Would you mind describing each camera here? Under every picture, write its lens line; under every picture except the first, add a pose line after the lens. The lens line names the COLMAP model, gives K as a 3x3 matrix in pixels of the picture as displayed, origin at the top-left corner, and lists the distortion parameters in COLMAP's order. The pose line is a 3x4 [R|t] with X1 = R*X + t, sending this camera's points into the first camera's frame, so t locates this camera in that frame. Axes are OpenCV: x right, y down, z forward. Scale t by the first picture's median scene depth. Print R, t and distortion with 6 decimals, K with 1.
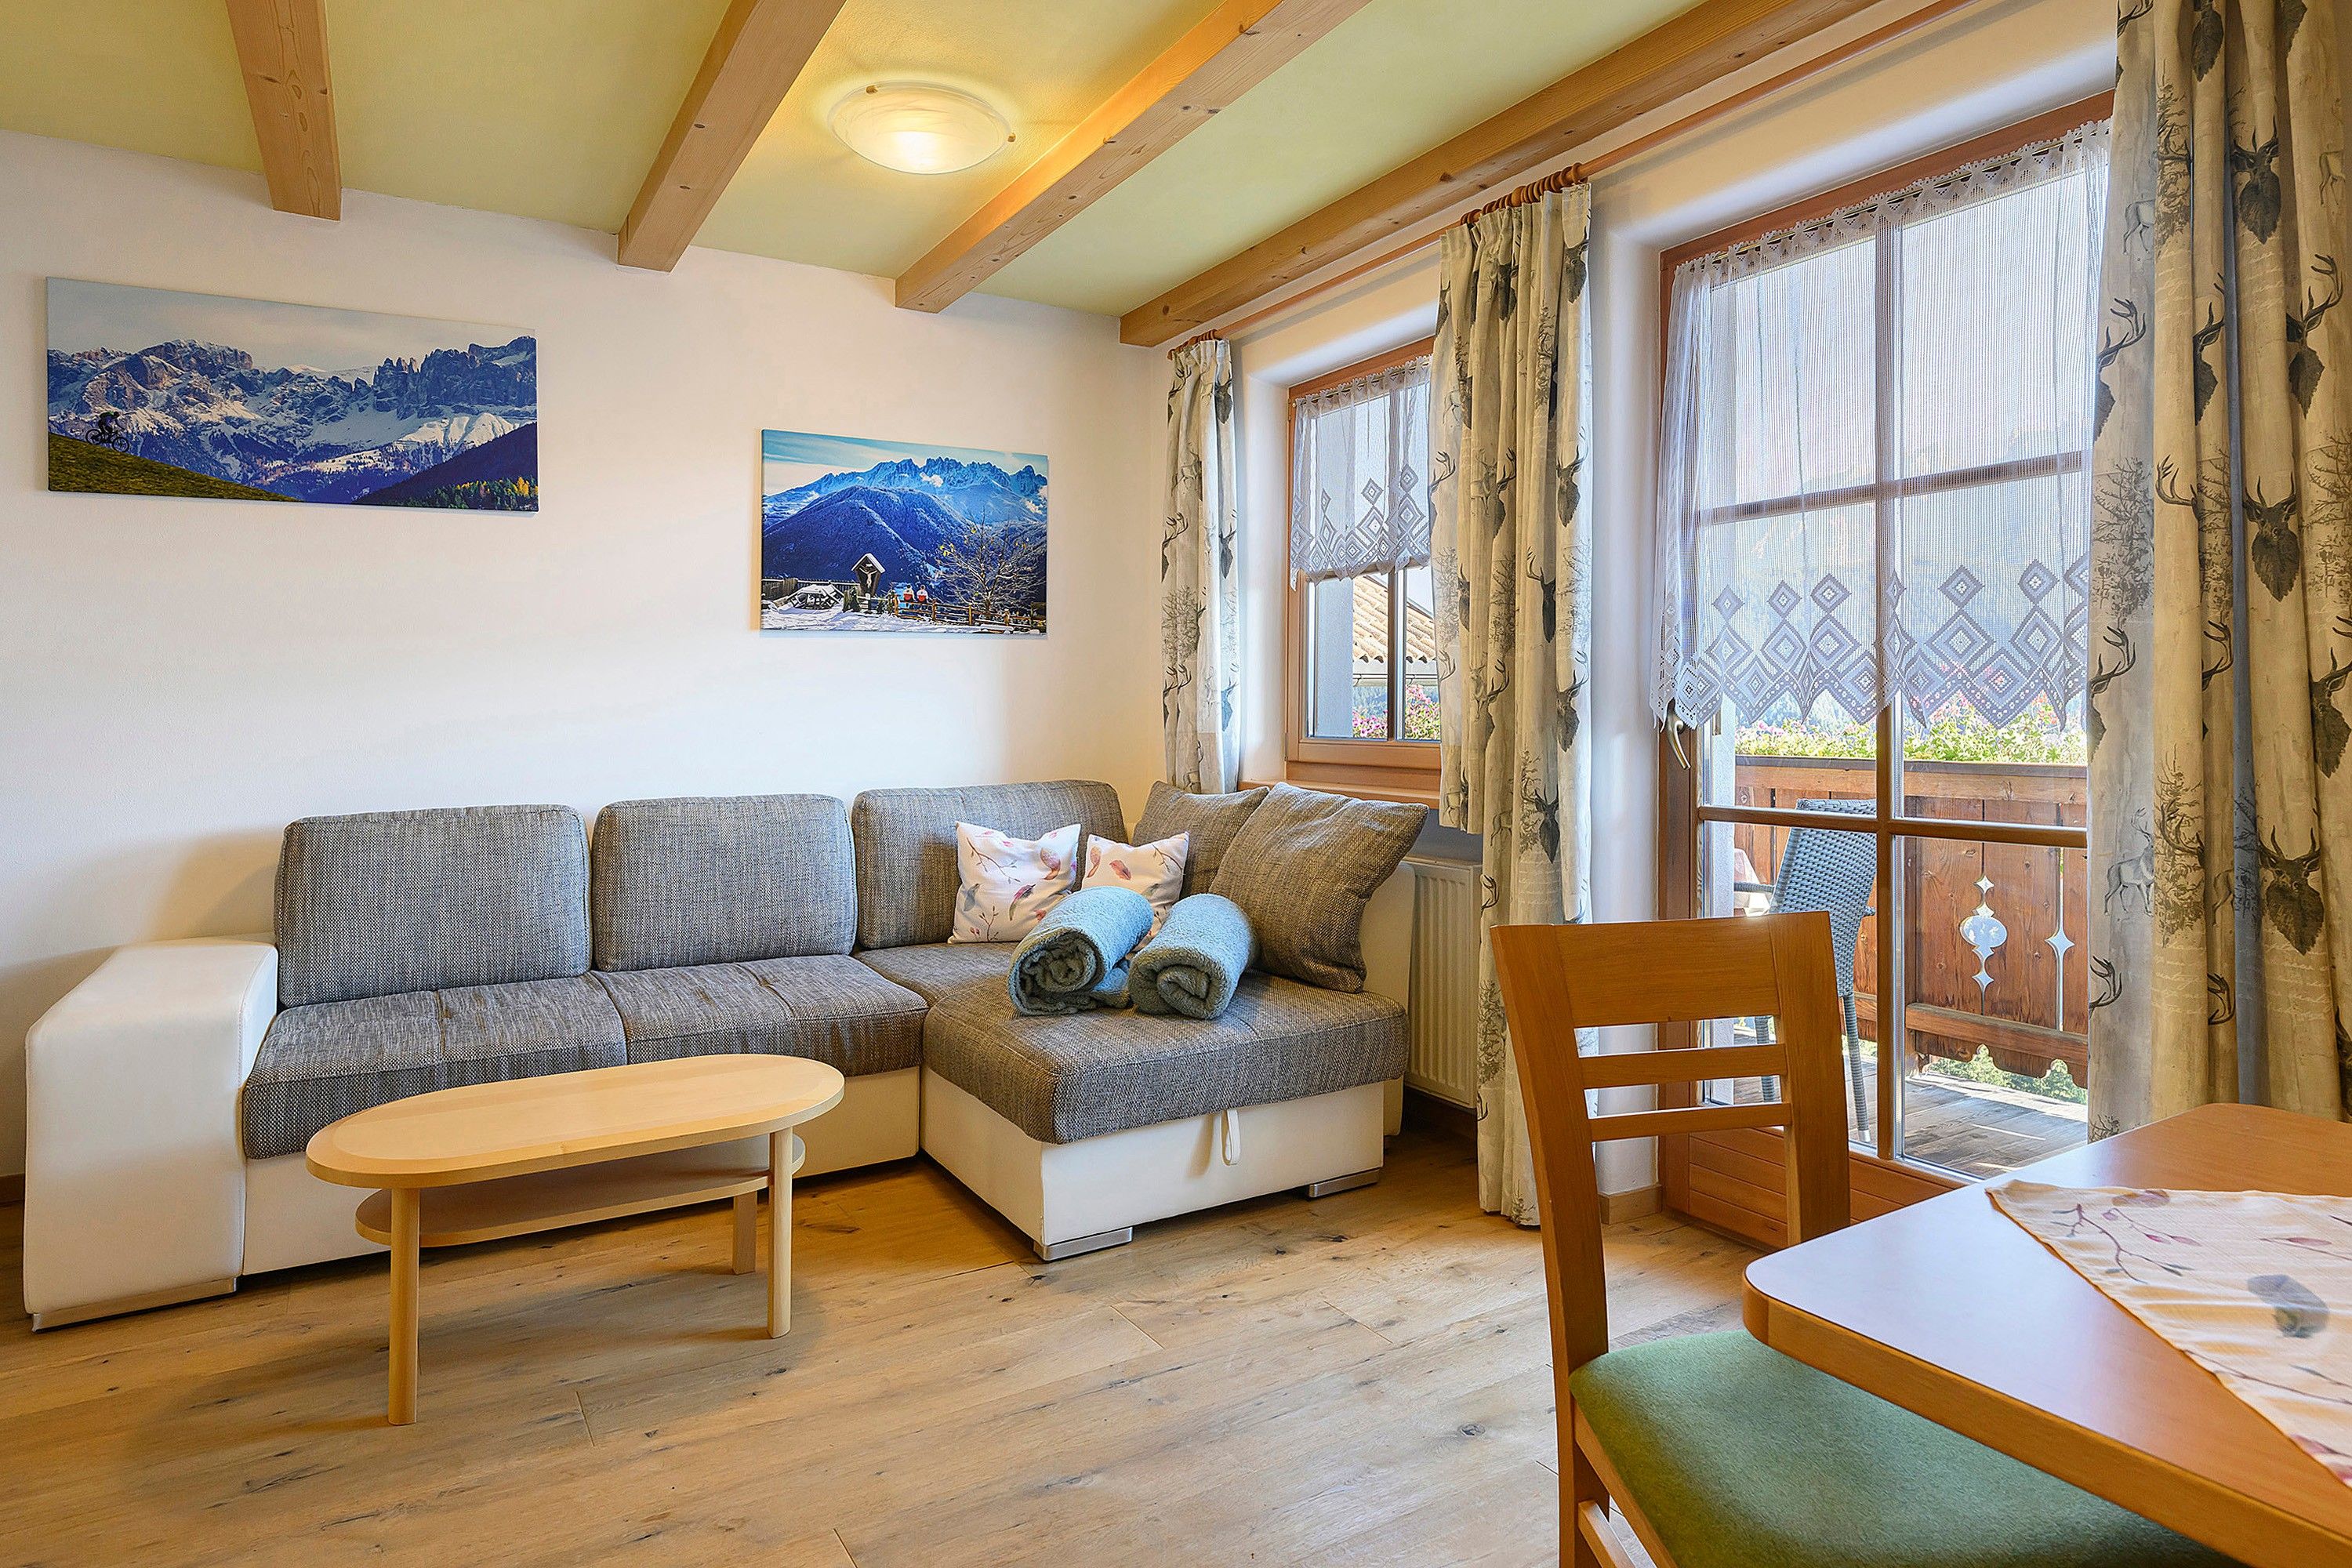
lens RADIAL K [[1327.9, 0, 1172.4], [0, 1327.9, 707.8], [0, 0, 1]] dist [-0.001629, -0.000774]
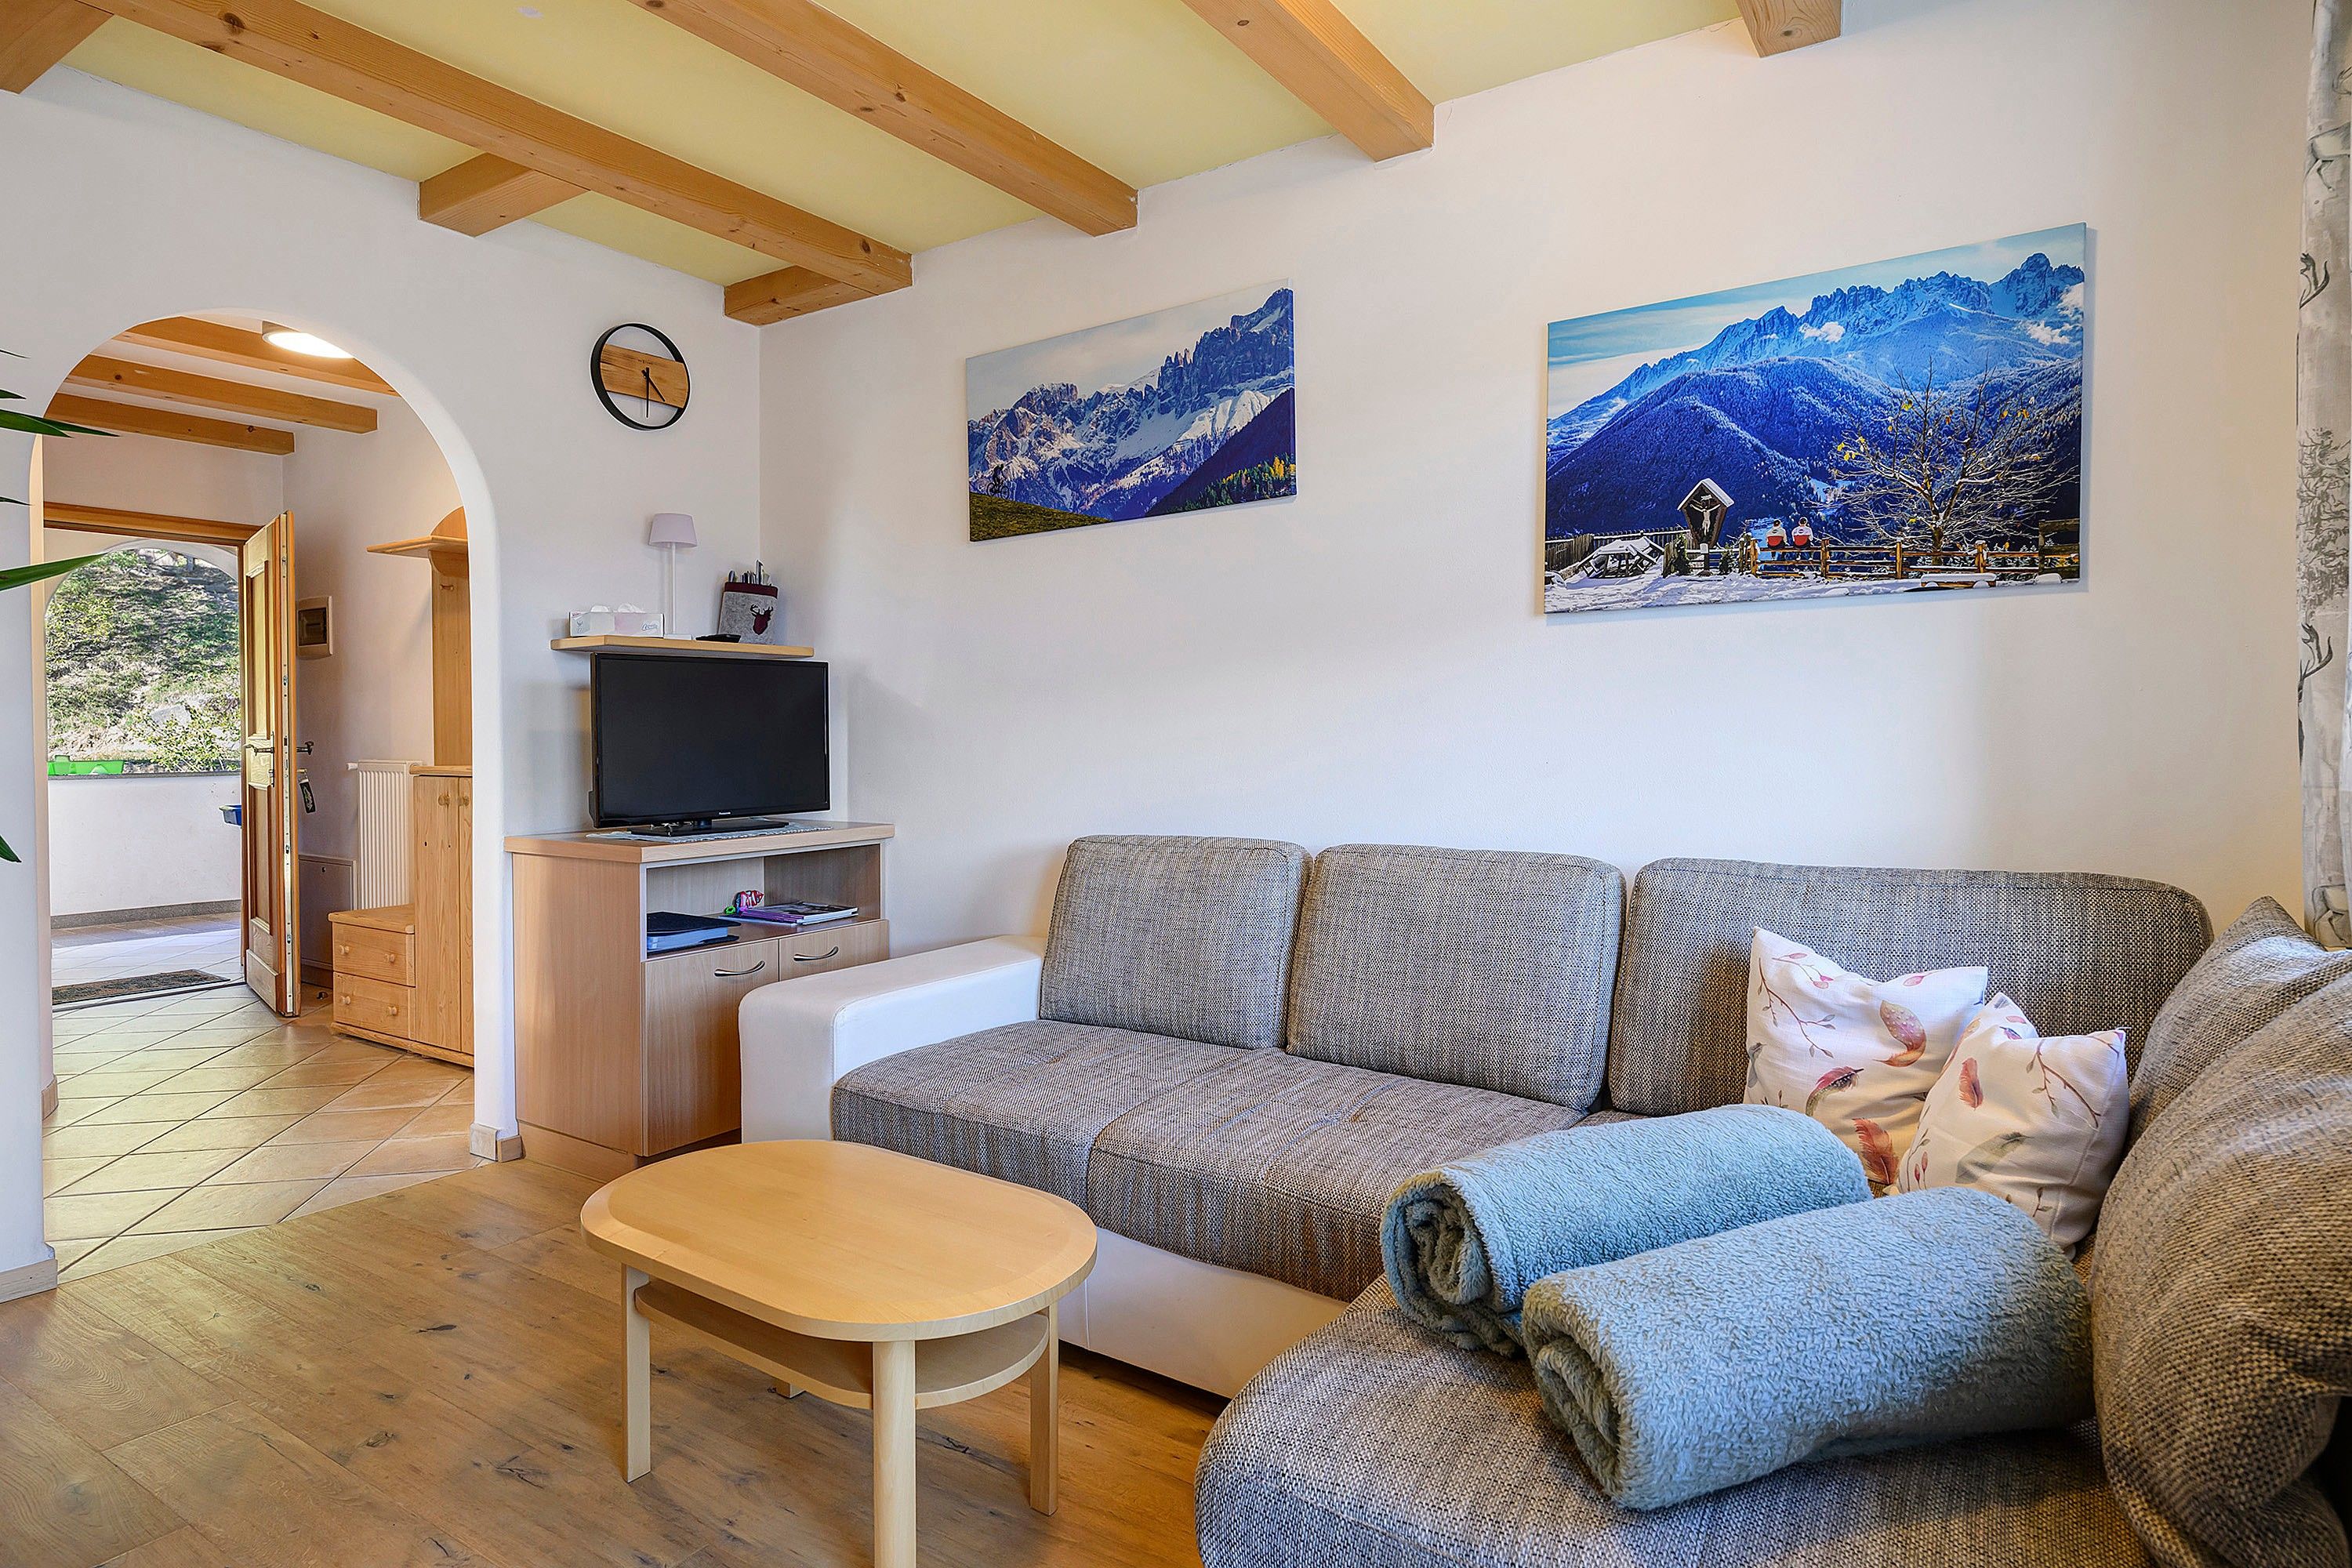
lens RADIAL K [[1327.9, 0, 1175.6], [0, 1327.9, 765.4], [0, 0, 1]] dist [-0.001629, -0.000774]
pose [[0.426668, 0.027173, -0.904000, 0.245408], [0.000155, 0.999546, 0.030118, -0.000586], [0.904408, -0.012990, 0.426471, 0.537263]]
